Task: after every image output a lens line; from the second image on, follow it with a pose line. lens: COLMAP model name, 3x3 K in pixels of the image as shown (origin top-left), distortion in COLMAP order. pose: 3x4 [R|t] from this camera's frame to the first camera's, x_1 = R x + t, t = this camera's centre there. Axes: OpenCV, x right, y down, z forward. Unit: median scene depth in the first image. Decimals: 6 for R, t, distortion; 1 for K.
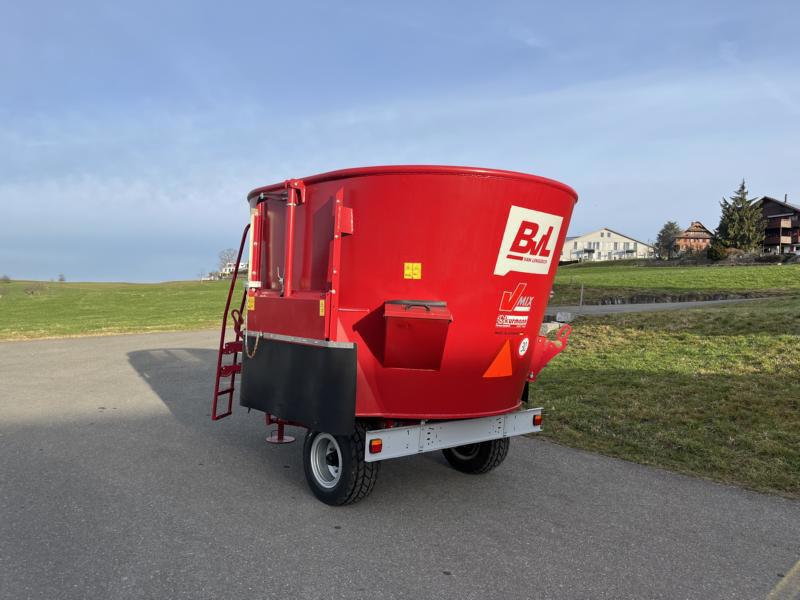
lens RADIAL K [[606.9, 0, 397.5], [0, 606.9, 303.7], [0, 0, 1]] dist [0.047853, -0.037473]
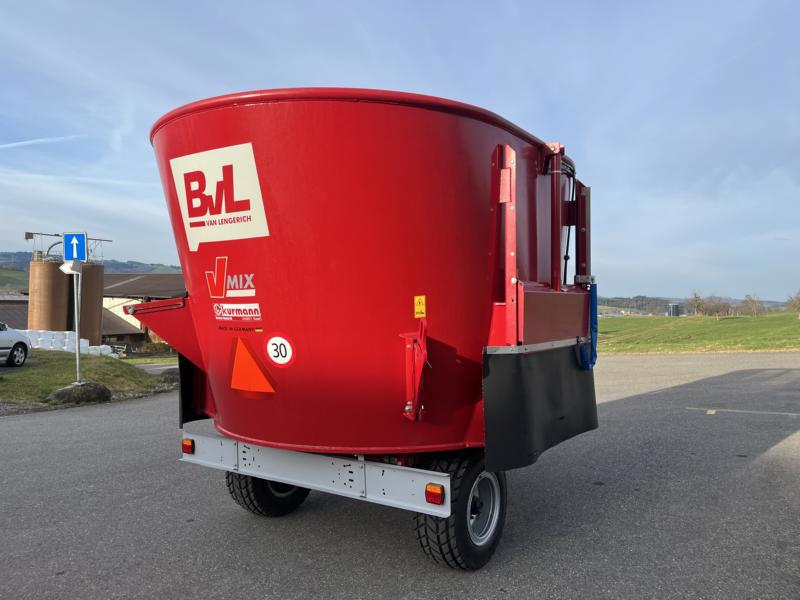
lens RADIAL K [[606.9, 0, 393.3], [0, 606.9, 298.3], [0, 0, 1]] dist [0.047853, -0.037473]
pose [[0.217727, -0.062802, -0.973987, 0.828215], [0.015941, 0.998023, -0.060788, 0.053487], [0.975880, -0.002291, 0.218297, 0.923852]]
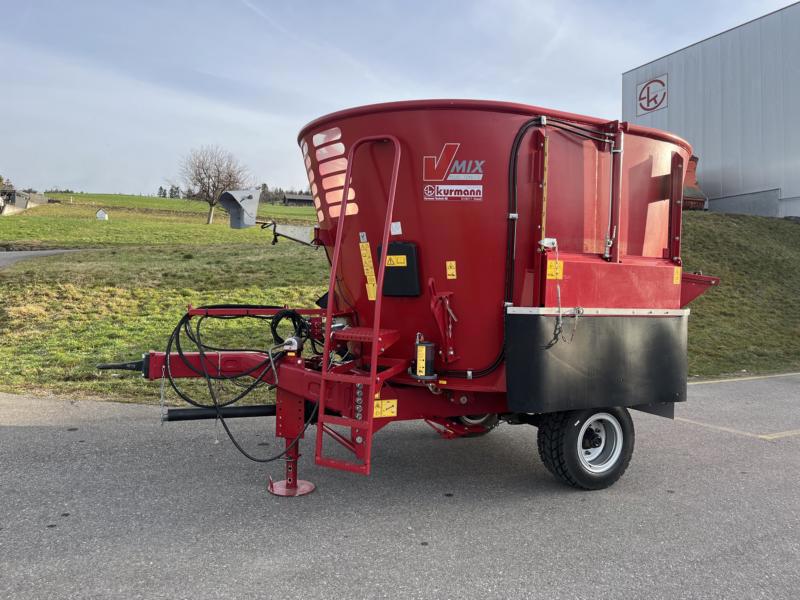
lens RADIAL K [[606.9, 0, 403.3], [0, 606.9, 296.4], [0, 0, 1]] dist [0.047853, -0.037473]
pose [[0.262973, -0.052298, 0.963385, -0.984683], [-0.014774, 0.998194, 0.058220, -0.008425], [-0.964690, -0.029543, 0.261725, 0.977415]]
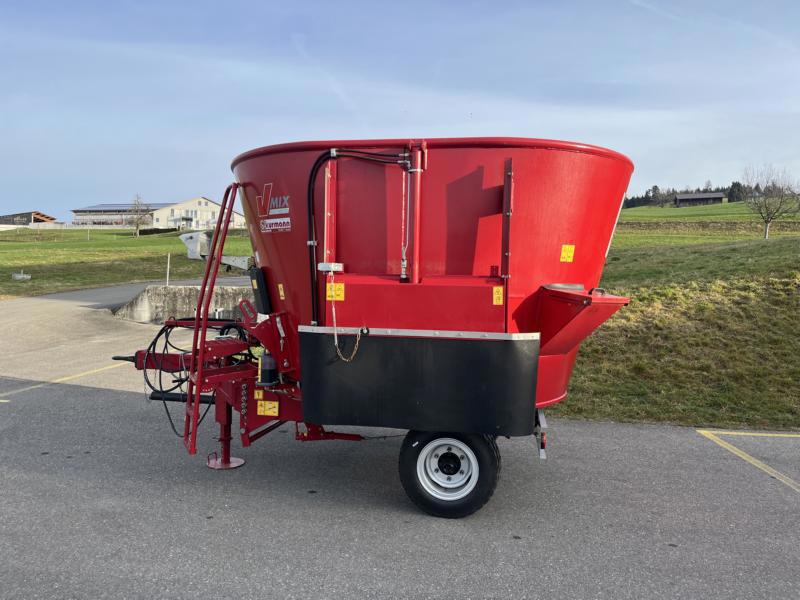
lens RADIAL K [[606.9, 0, 401.9], [0, 606.9, 299.0], [0, 0, 1]] dist [0.047853, -0.037473]
pose [[0.782746, -0.042997, 0.620854, -0.649840], [0.015746, 0.998659, 0.049310, -0.027971], [-0.622142, -0.028821, 0.782374, 0.340105]]
